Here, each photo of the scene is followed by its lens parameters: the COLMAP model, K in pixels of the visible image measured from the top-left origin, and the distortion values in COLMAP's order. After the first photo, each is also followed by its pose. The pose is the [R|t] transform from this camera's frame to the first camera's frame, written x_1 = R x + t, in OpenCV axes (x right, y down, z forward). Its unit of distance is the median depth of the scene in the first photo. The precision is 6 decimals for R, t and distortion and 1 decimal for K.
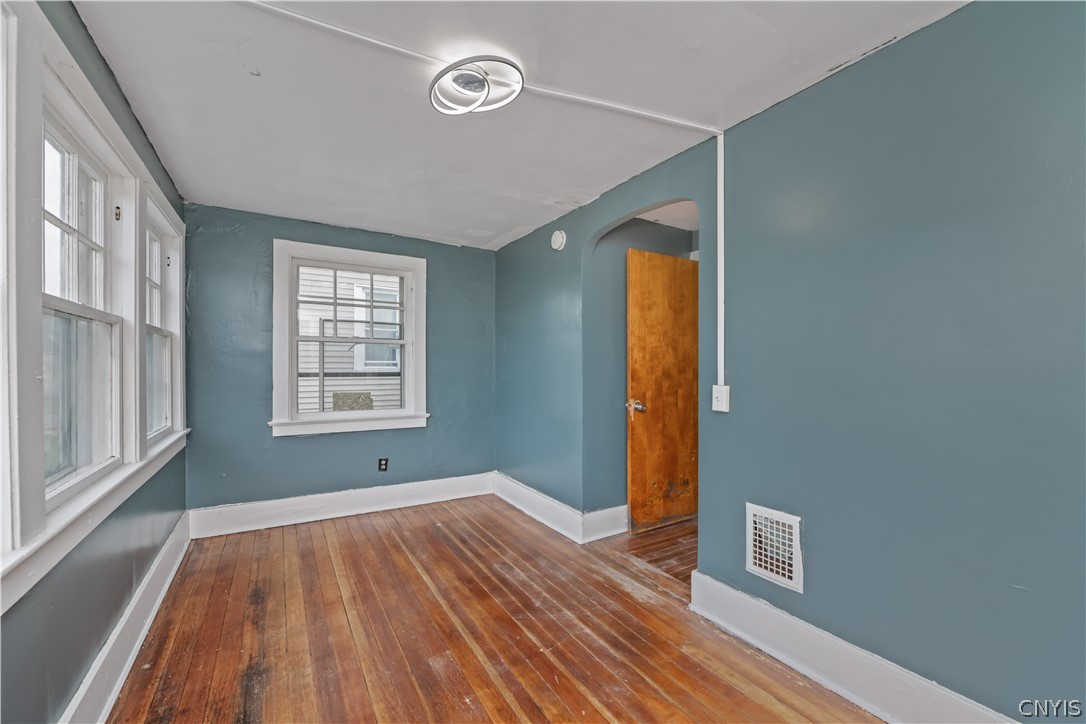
lens RADIAL K [[445.1, 0, 550.1], [0, 445.1, 364.8], [0, 0, 1]] dist [-0.000588, -0.001676]
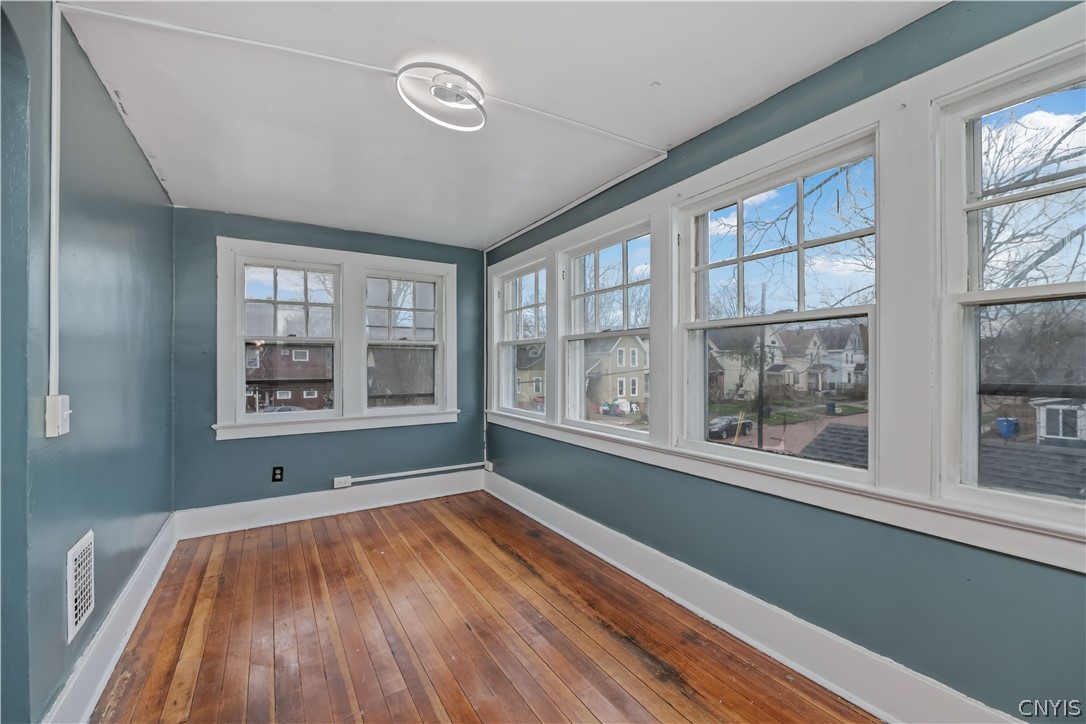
lens RADIAL K [[445.1, 0, 550.4], [0, 445.1, 358.2], [0, 0, 1]] dist [-0.000588, -0.001676]
pose [[-0.999917, 0.004086, -0.012209, -0.350689], [0.004267, 0.999881, -0.014843, 0.005170], [0.012147, -0.014894, -0.999815, 1.784080]]
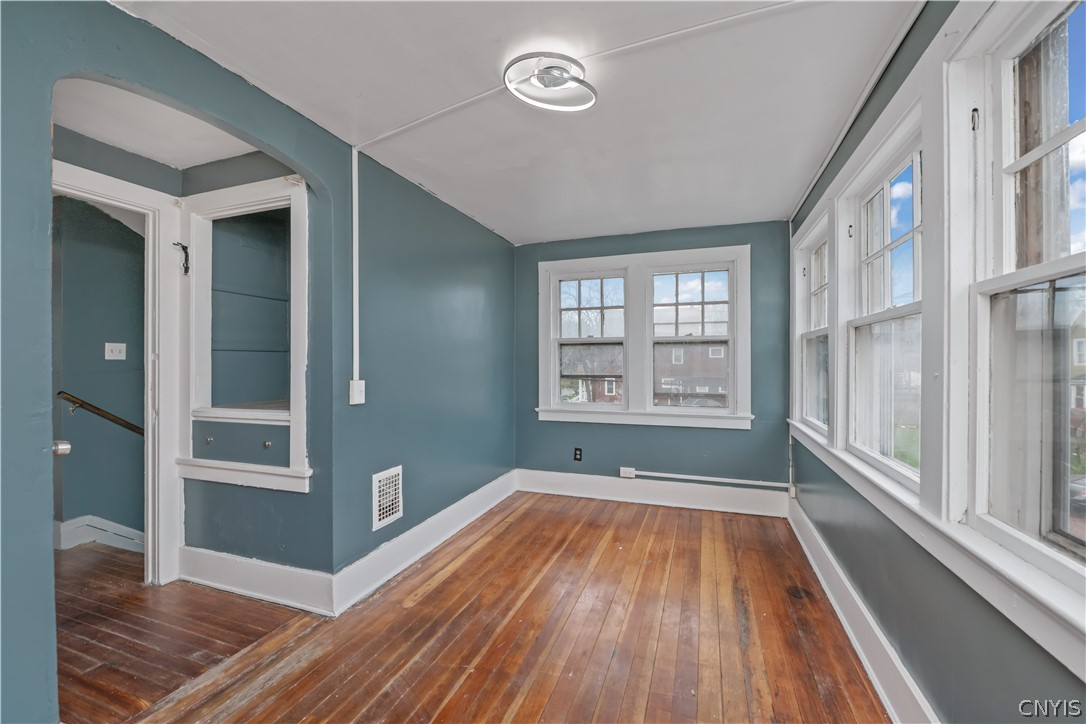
lens RADIAL K [[445.1, 0, 548.9], [0, 445.1, 358.6], [0, 0, 1]] dist [-0.000588, -0.001676]
pose [[-0.629174, 0.005984, 0.777241, -0.821033], [-0.000321, 0.999968, -0.007958, 0.001693], [-0.777264, -0.005257, -0.629152, 1.425004]]
